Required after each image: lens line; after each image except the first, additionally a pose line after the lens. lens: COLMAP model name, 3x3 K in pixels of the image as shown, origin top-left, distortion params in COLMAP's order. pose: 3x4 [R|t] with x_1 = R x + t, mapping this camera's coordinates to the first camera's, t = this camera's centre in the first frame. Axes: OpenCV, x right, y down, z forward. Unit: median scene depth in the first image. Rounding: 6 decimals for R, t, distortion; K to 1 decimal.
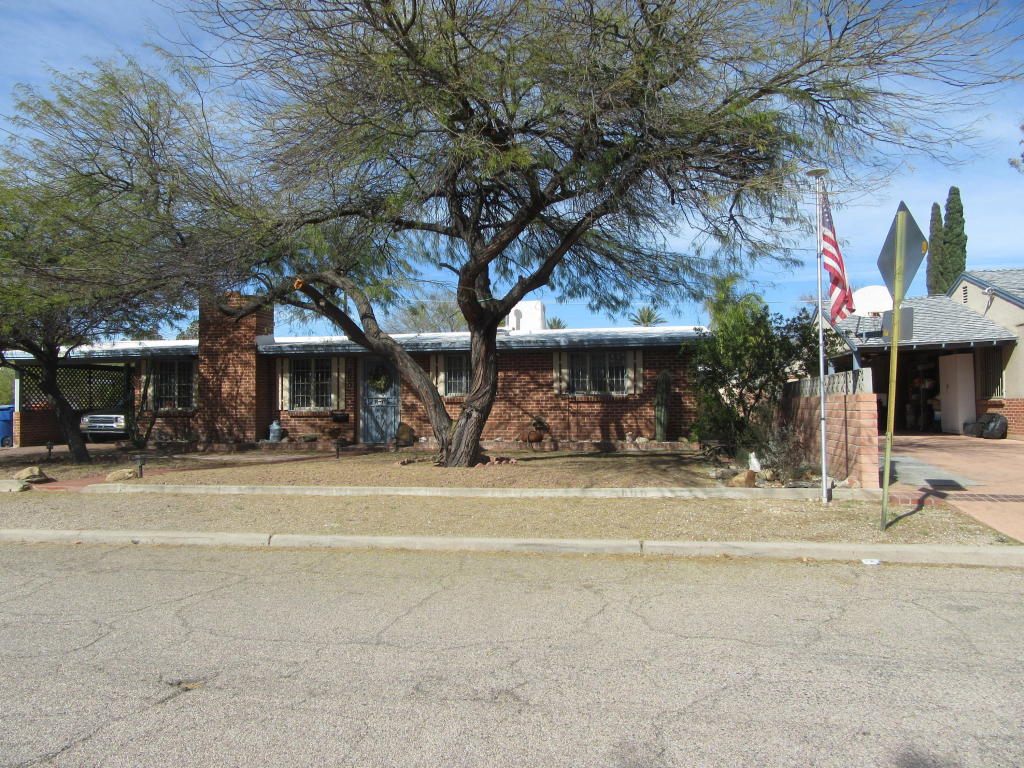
lens RADIAL K [[759.9, 0, 512.2], [0, 759.9, 384.6], [0, 0, 1]] dist [0.000230, 0.000171]
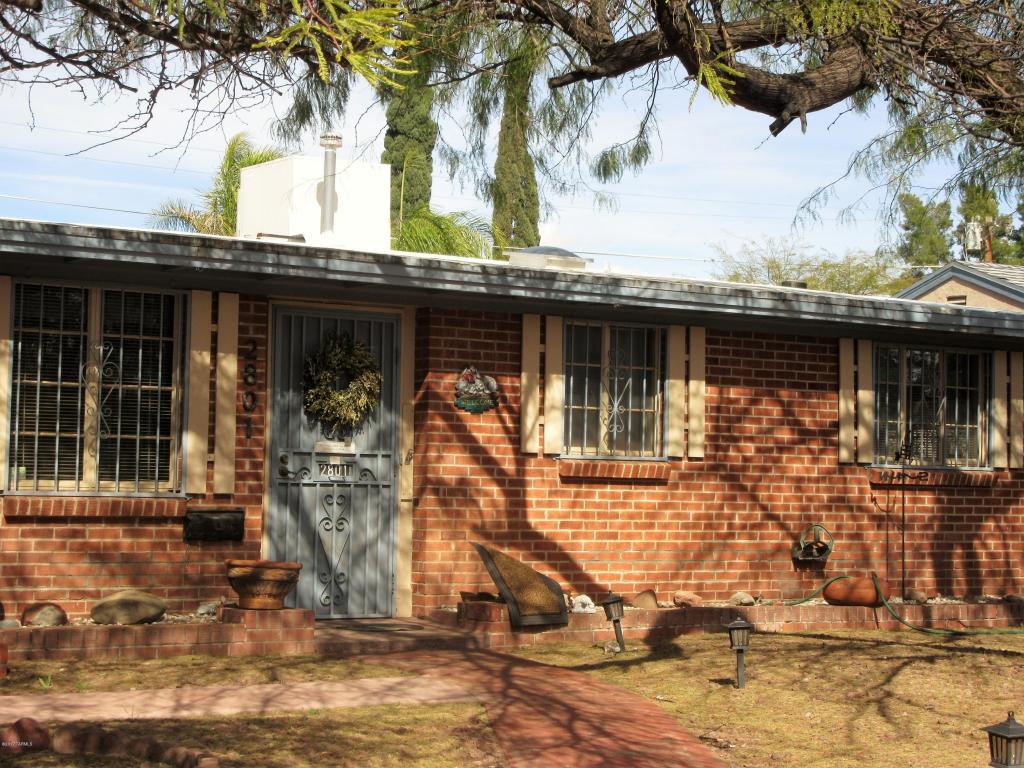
lens RADIAL K [[1901.1, 0, 512.0], [0, 1901.1, 384.7], [0, 0, 1]] dist [0.008327, 0.000000]
pose [[0.732812, 0.056761, 0.678060, -0.622078], [-0.045215, 0.998374, -0.034708, 0.014139], [-0.678928, -0.005224, 0.734187, 0.473022]]
